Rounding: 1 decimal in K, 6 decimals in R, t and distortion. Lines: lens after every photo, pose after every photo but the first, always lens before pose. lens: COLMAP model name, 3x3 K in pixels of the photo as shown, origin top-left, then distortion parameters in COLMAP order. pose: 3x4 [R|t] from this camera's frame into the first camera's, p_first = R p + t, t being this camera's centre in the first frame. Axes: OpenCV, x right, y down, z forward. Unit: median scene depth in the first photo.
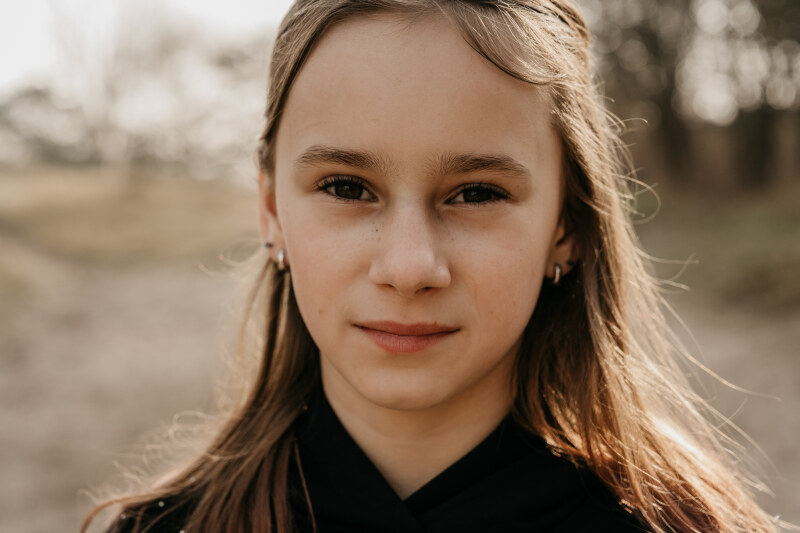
lens RADIAL K [[1518.0, 0, 400.2], [0, 1518.0, 265.0], [0, 0, 1]] dist [-0.270790, 0.000000]
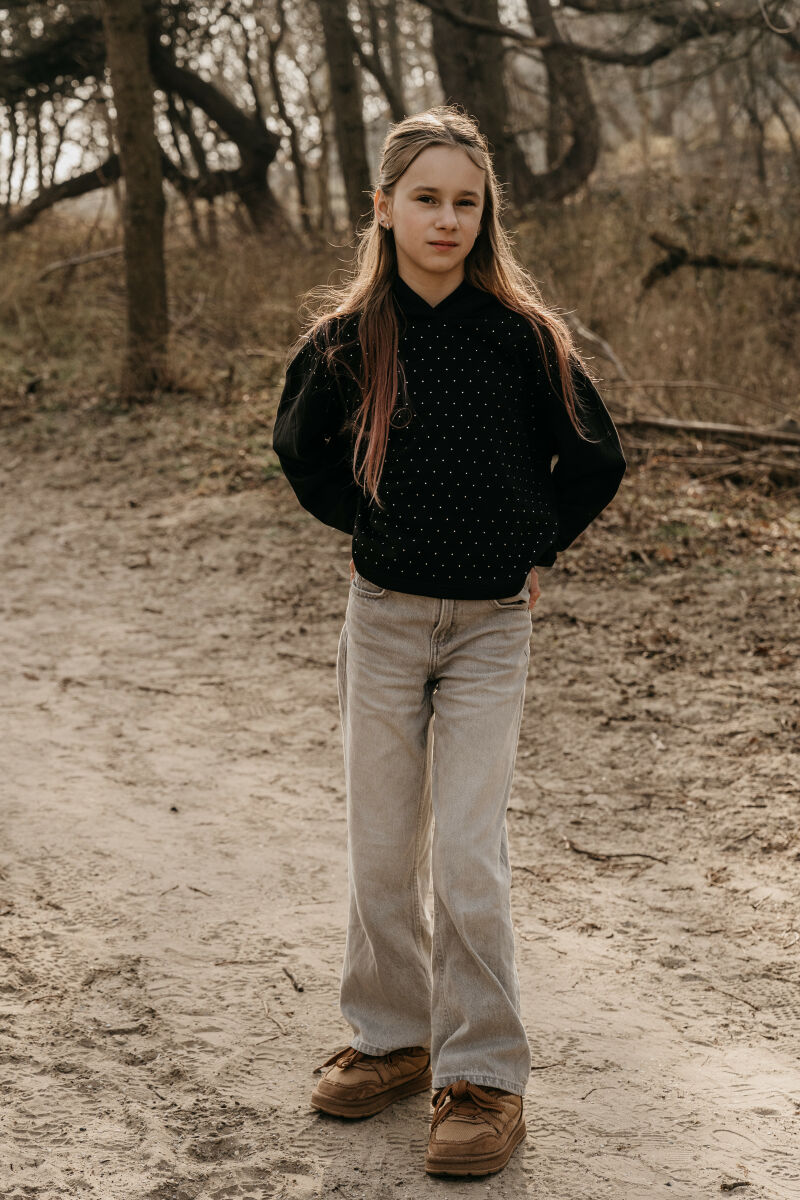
lens RADIAL K [[2161.4, 0, 400.3], [0, 2161.4, 599.1], [0, 0, 1]] dist [-0.044995, 0.000000]
pose [[0.956646, -0.000817, 0.291251, -1.444420], [-0.011312, 0.999137, 0.039959, 0.623838], [-0.291033, -0.041521, 0.955812, -3.461317]]
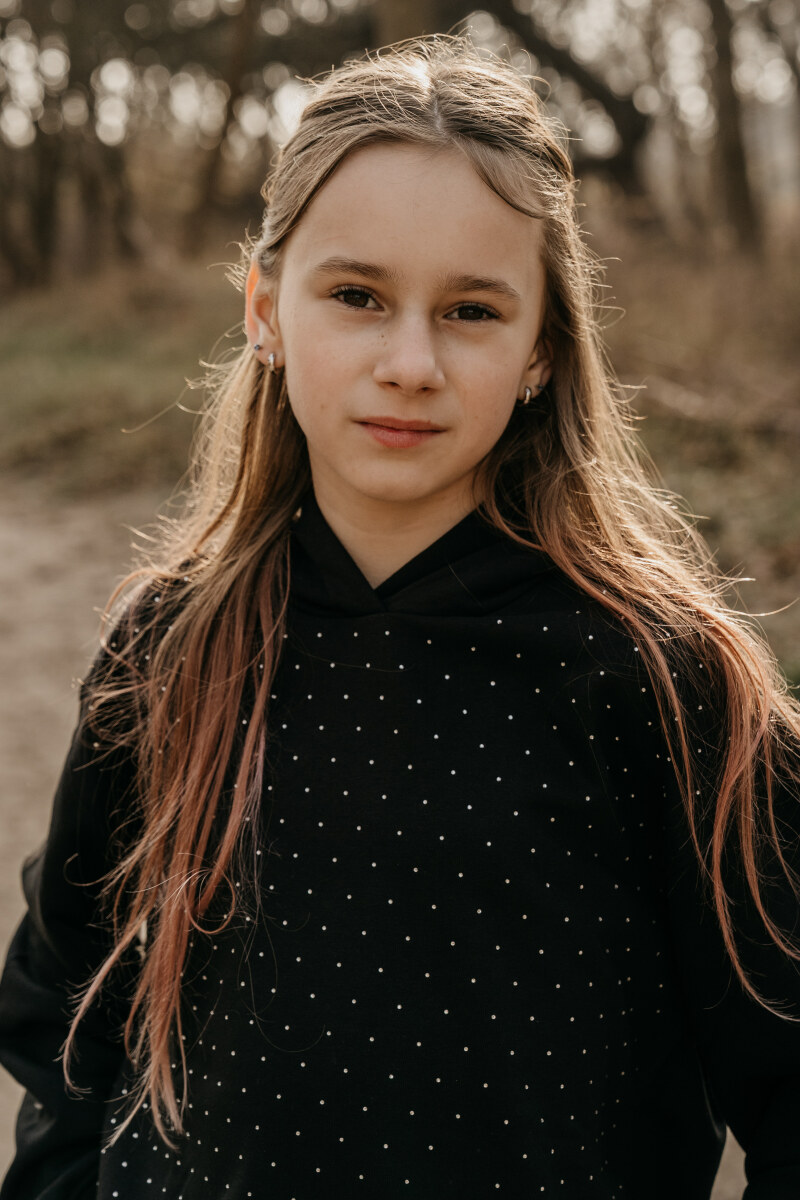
lens RADIAL K [[2277.0, 0, 398.0], [0, 2277.0, 598.5], [0, 0, 1]] dist [-0.270790, 0.000000]
pose [[0.991638, 0.072227, 0.106943, -0.168933], [-0.077980, 0.995669, 0.050623, 0.084498], [-0.102823, -0.058539, 0.992976, -0.682643]]
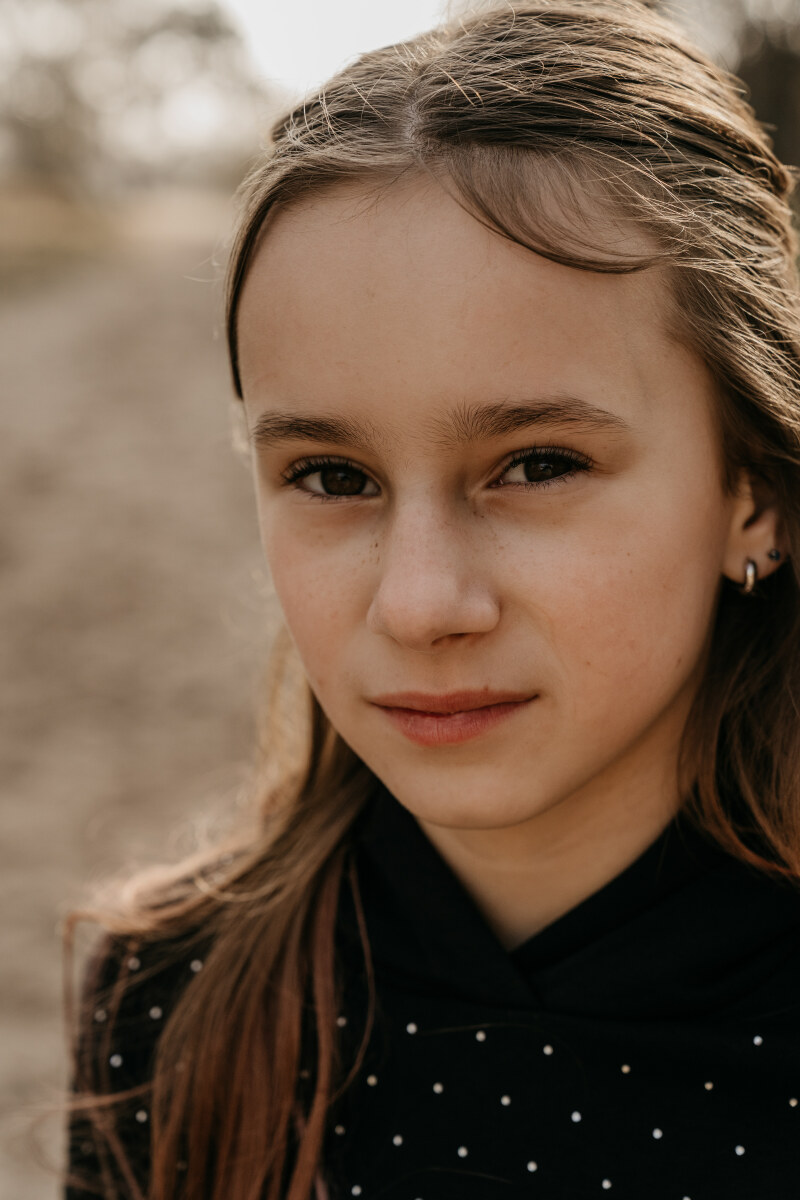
lens RADIAL K [[2277.0, 0, 397.3], [0, 2277.0, 595.9], [0, 0, 1]] dist [-0.270790, 0.000000]
pose [[0.965989, -0.083812, -0.244625, 0.209871], [0.092265, 0.995462, 0.023284, -0.022431], [0.241564, -0.045062, 0.969338, 0.122016]]
